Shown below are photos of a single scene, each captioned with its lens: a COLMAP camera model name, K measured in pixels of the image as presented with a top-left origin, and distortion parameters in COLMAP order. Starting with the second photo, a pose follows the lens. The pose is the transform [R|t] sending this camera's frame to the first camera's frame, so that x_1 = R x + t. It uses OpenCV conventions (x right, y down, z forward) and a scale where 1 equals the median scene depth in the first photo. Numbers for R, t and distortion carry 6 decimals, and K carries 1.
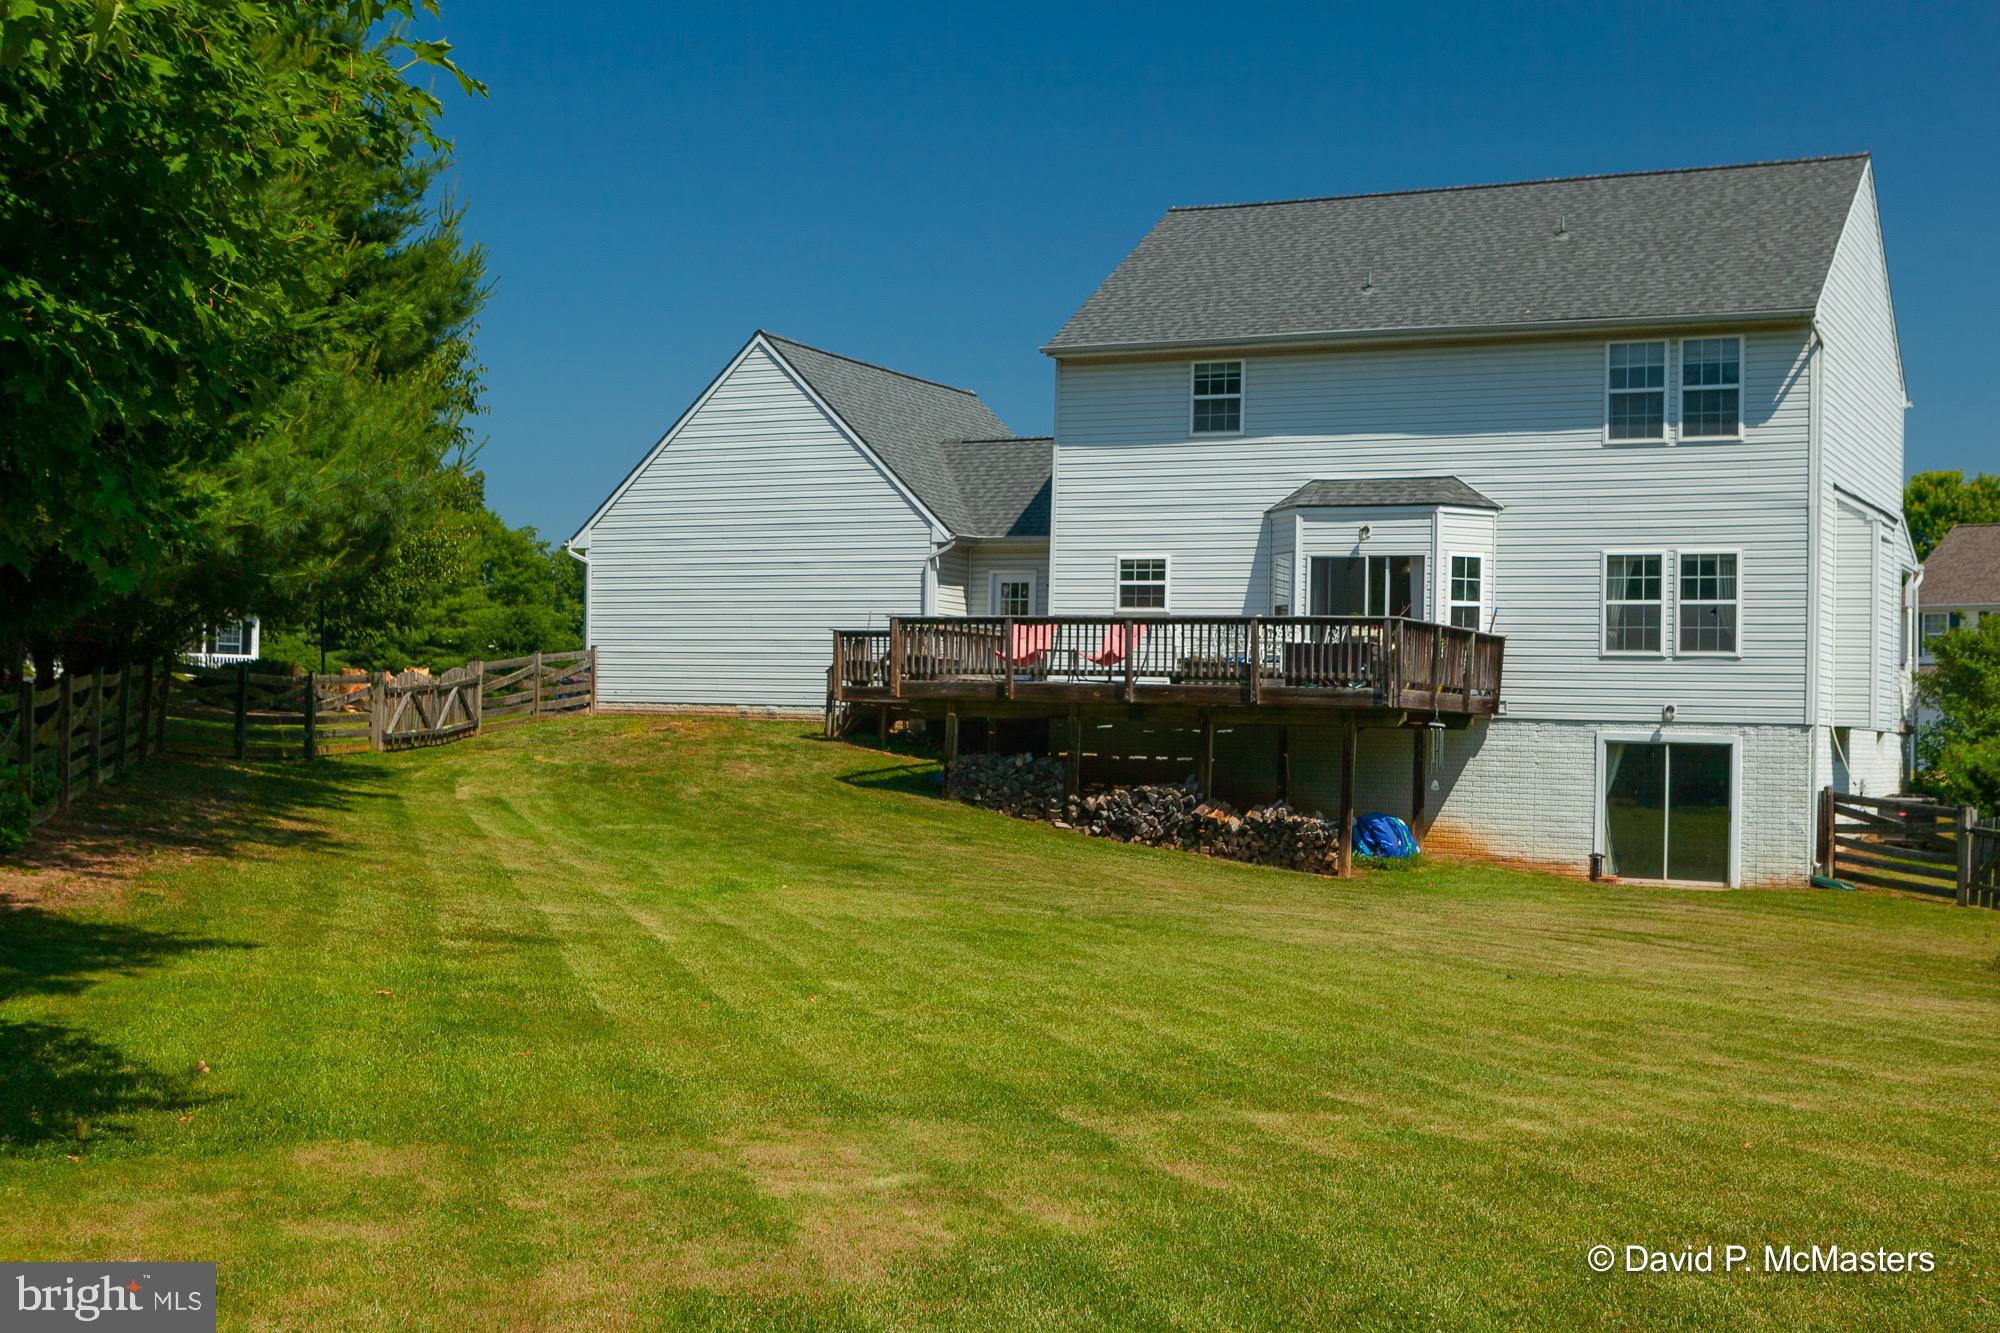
lens RADIAL K [[2411.0, 0, 1001.4], [0, 2411.0, 663.0], [0, 0, 1]] dist [-0.021429, 0.000000]
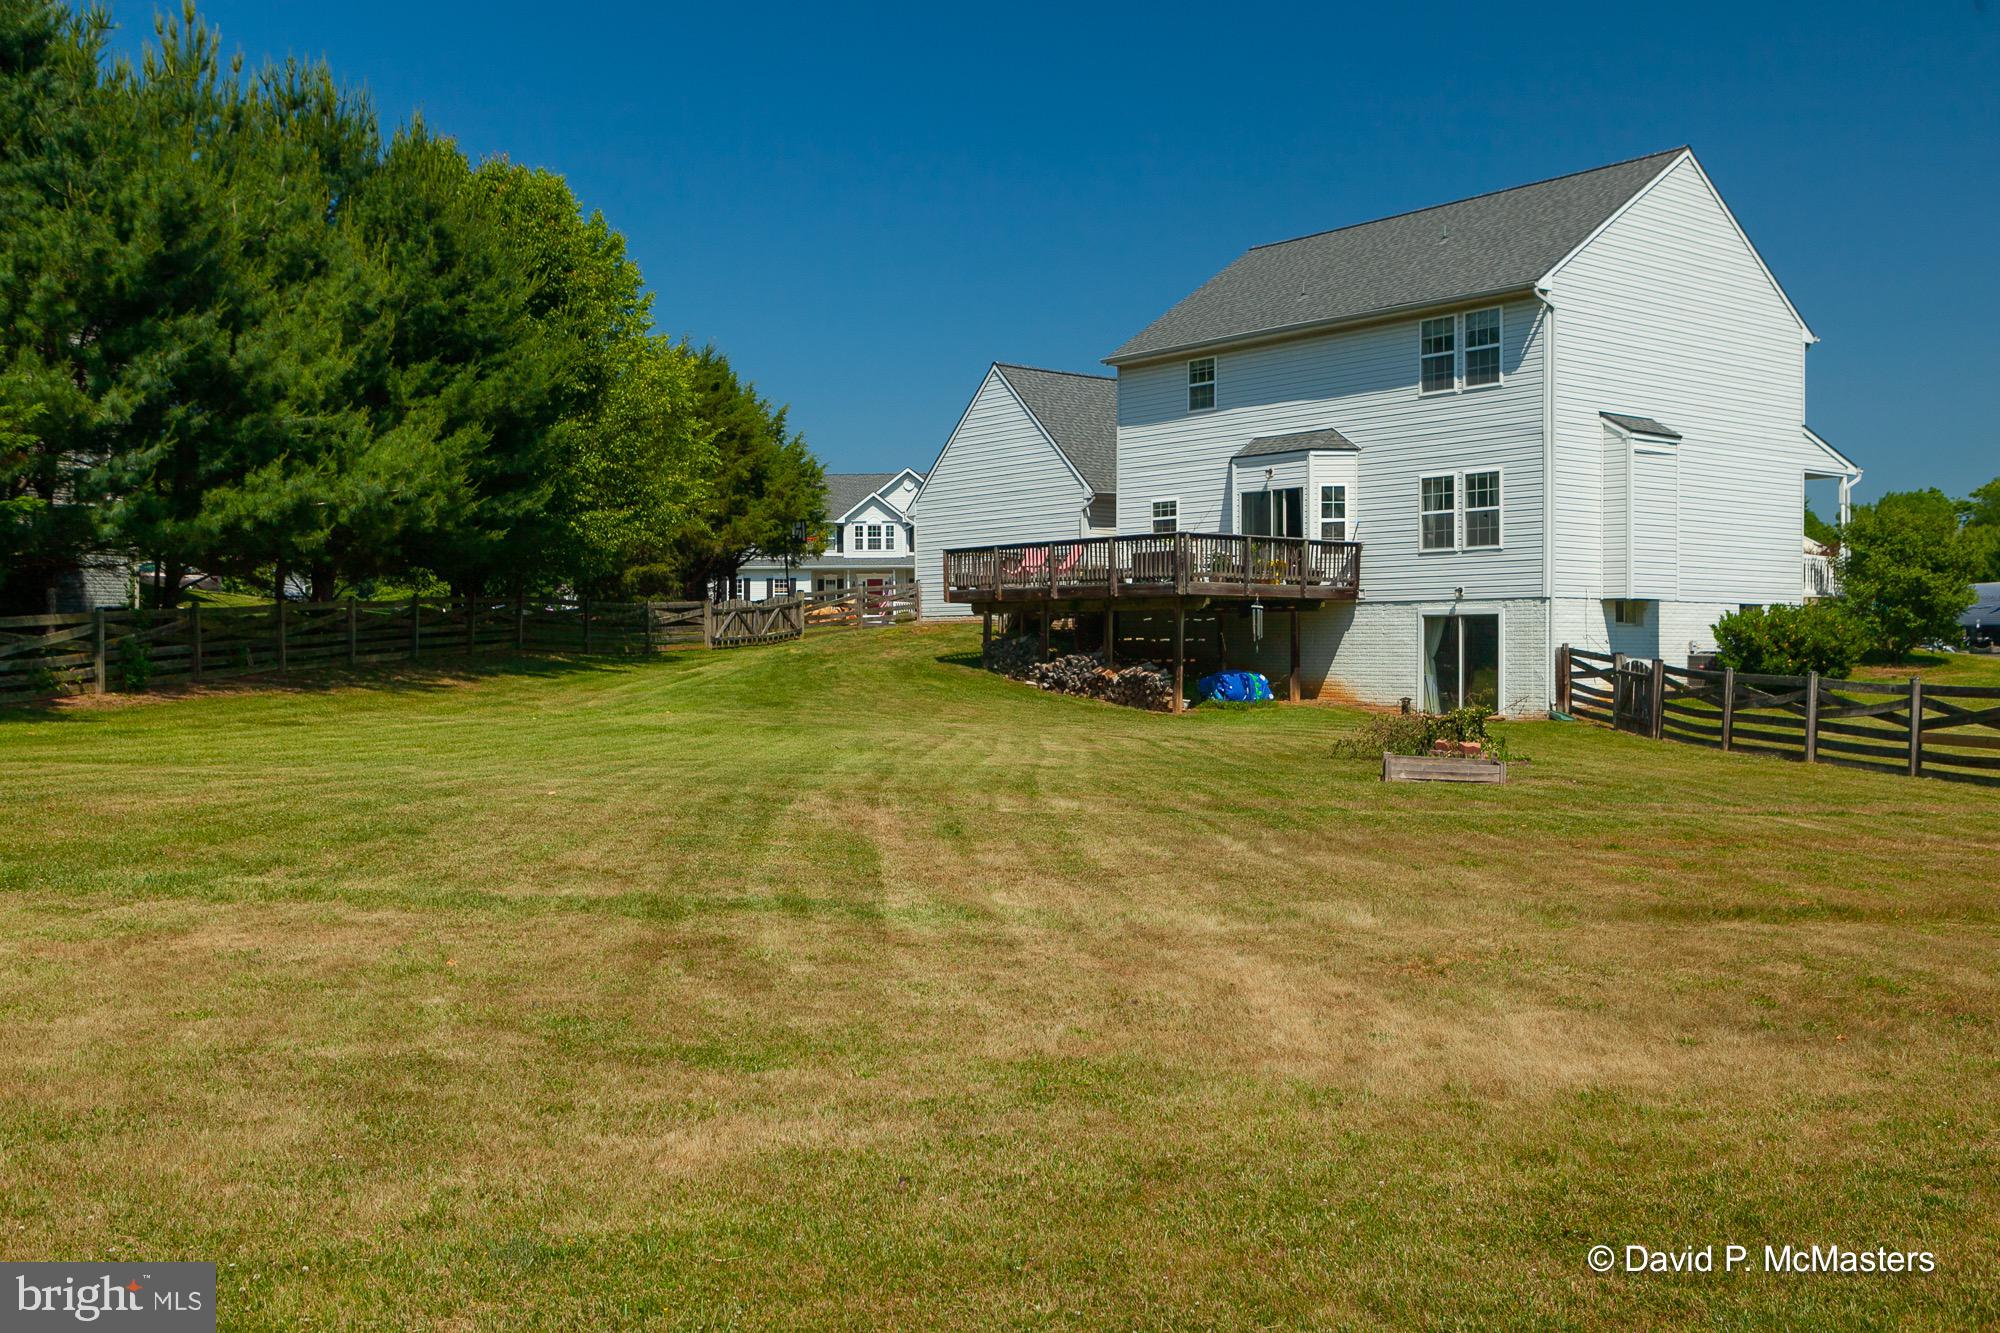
lens RADIAL K [[1828.6, 0, 998.8], [0, 1828.6, 664.3], [0, 0, 1]] dist [0.002890, 0.000000]
pose [[0.911213, -0.022139, -0.411340, 0.454939], [0.034588, 0.999141, 0.022846, 0.027946], [0.410481, -0.035045, 0.911196, -0.038884]]
